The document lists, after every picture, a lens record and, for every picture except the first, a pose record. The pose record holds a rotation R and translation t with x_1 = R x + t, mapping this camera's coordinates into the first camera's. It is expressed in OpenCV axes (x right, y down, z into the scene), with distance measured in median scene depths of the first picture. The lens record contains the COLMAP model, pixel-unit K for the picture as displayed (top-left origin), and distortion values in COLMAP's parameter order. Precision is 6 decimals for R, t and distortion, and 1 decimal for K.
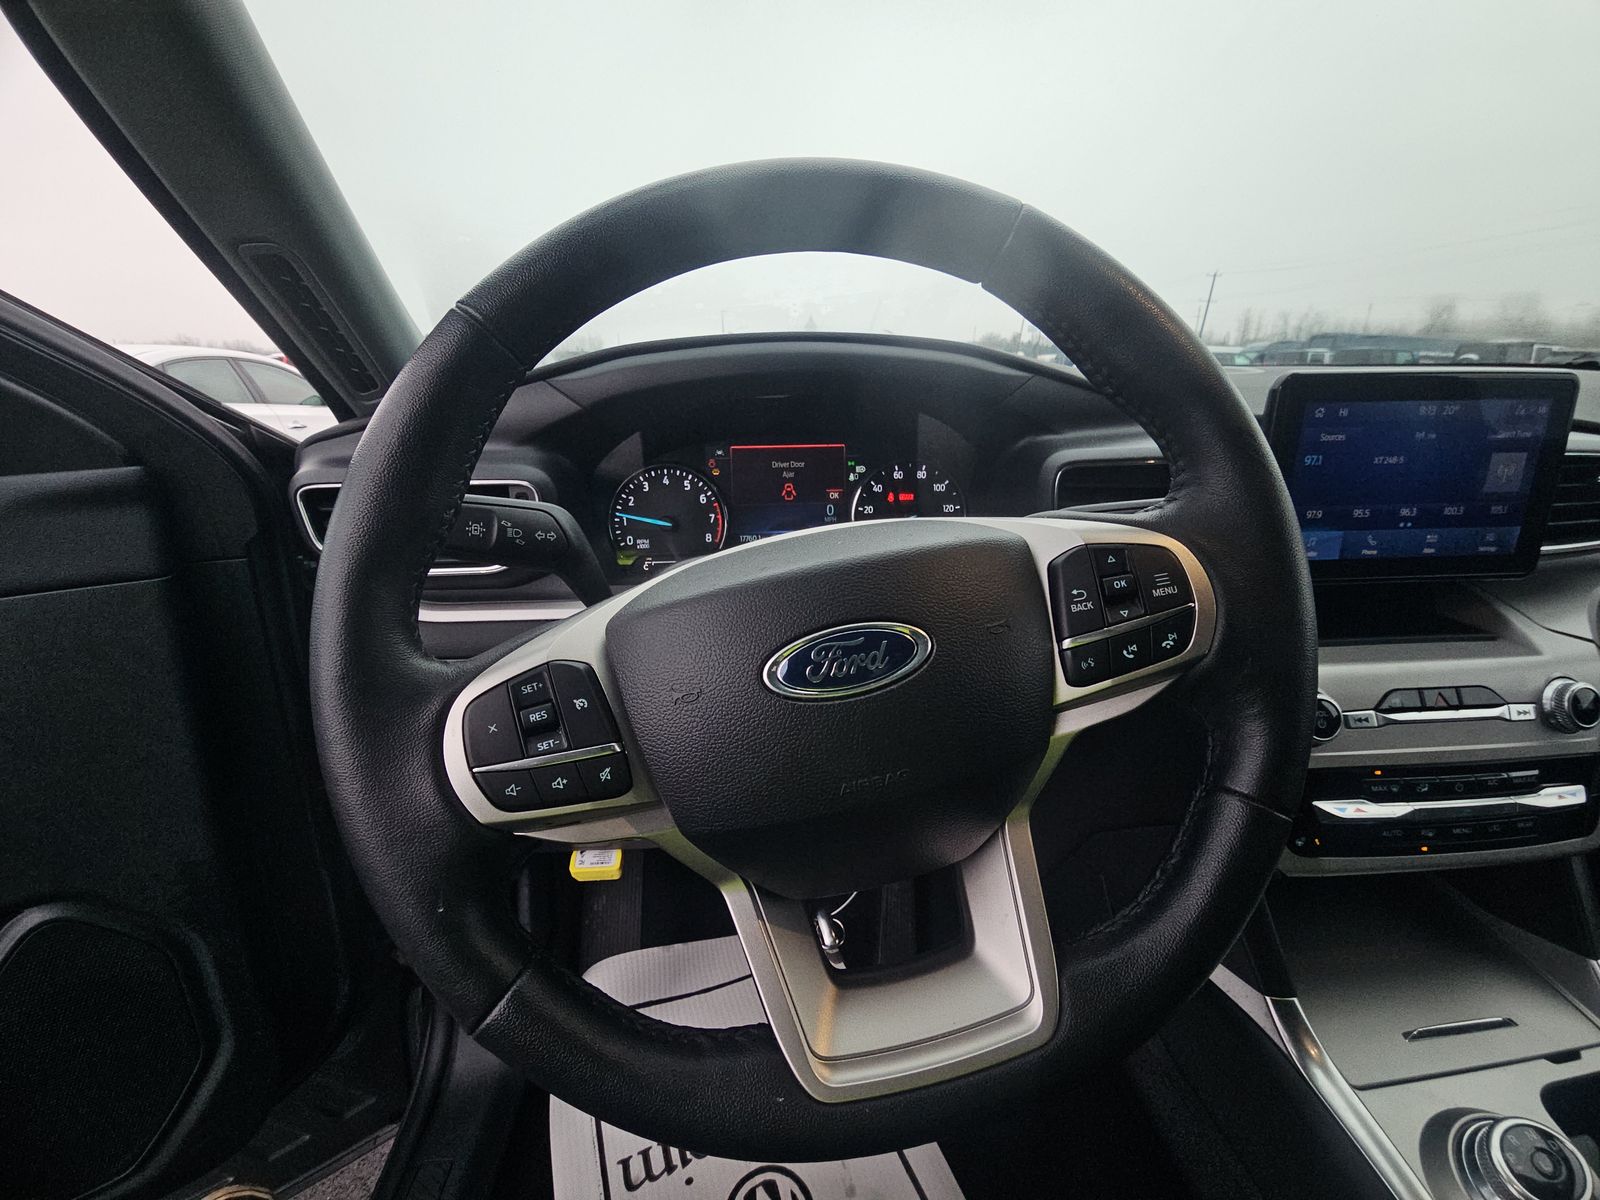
lens RADIAL K [[651.8, 0, 793.3], [0, 651.8, 603.5], [0, 0, 1]] dist [0.011442, -0.009685]
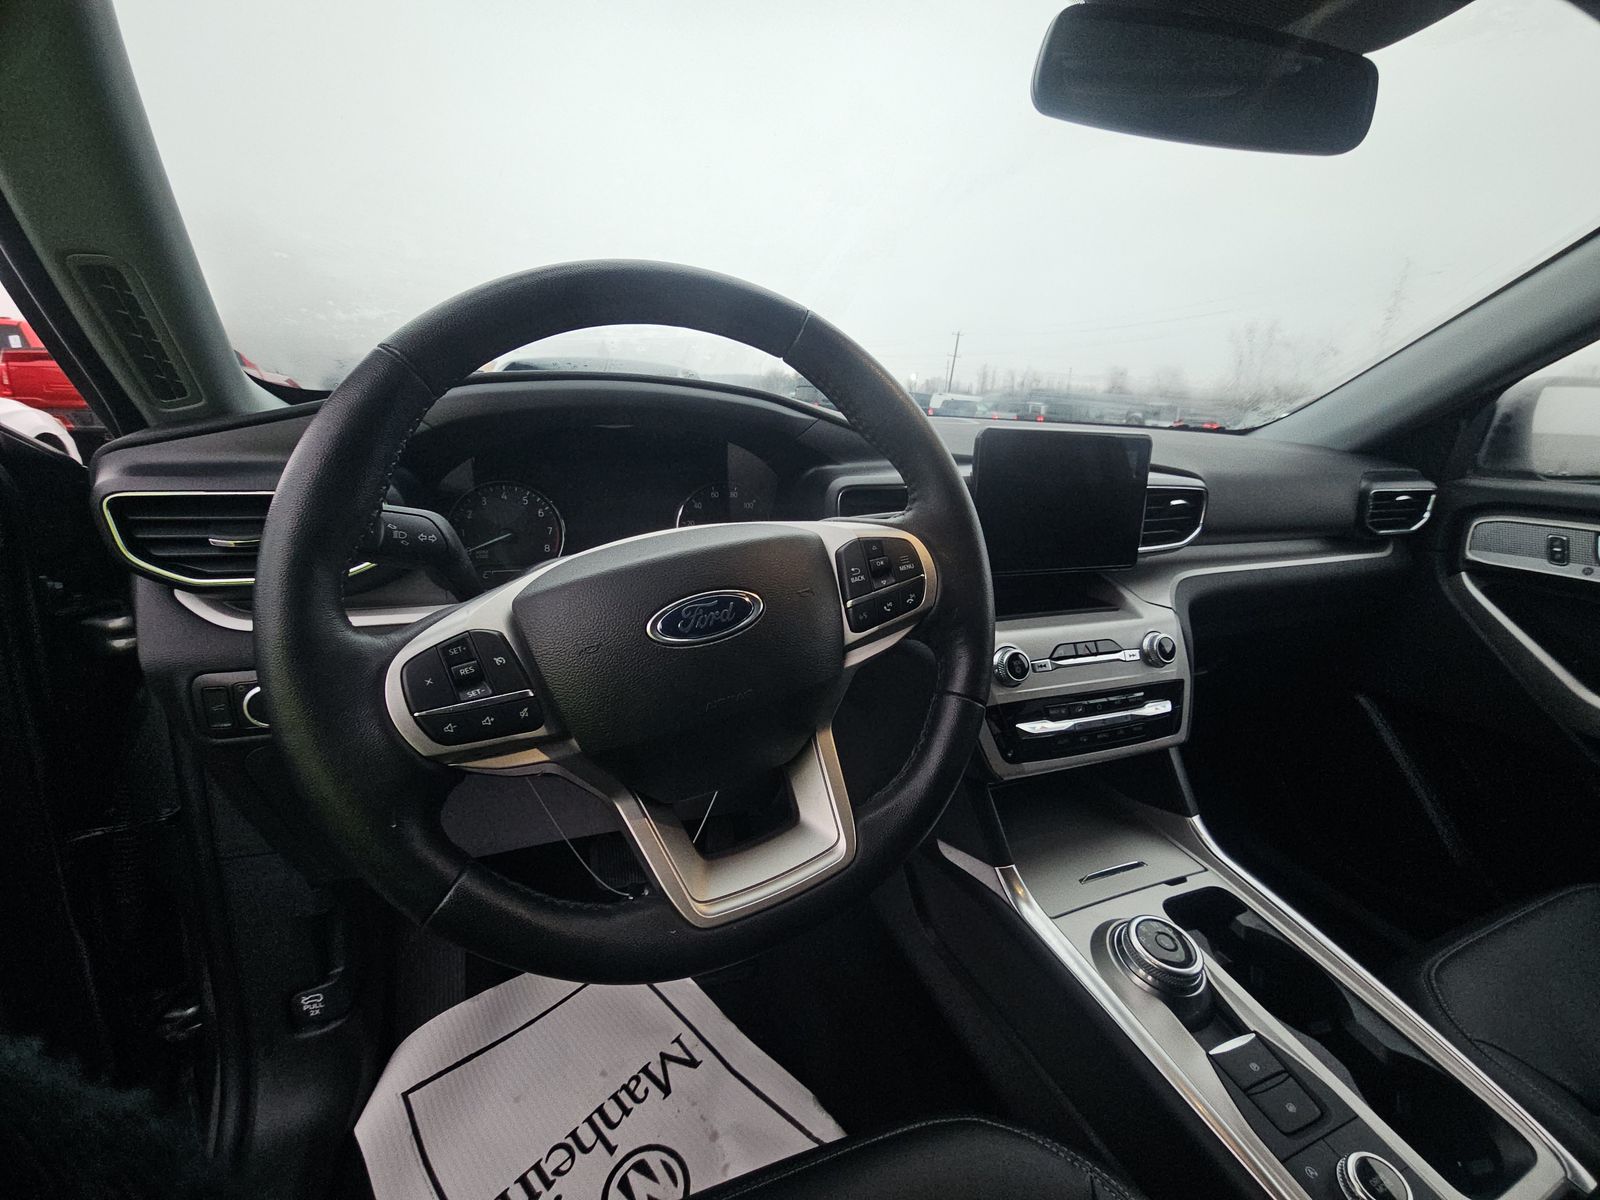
lens RADIAL K [[651.8, 0, 793.3], [0, 651.8, 603.5], [0, 0, 1]] dist [0.011442, -0.009685]
pose [[0.952831, -0.033805, 0.301614, -0.135862], [0.045694, 0.998428, -0.032449, 0.093125], [-0.300043, 0.044700, 0.952878, -0.338805]]
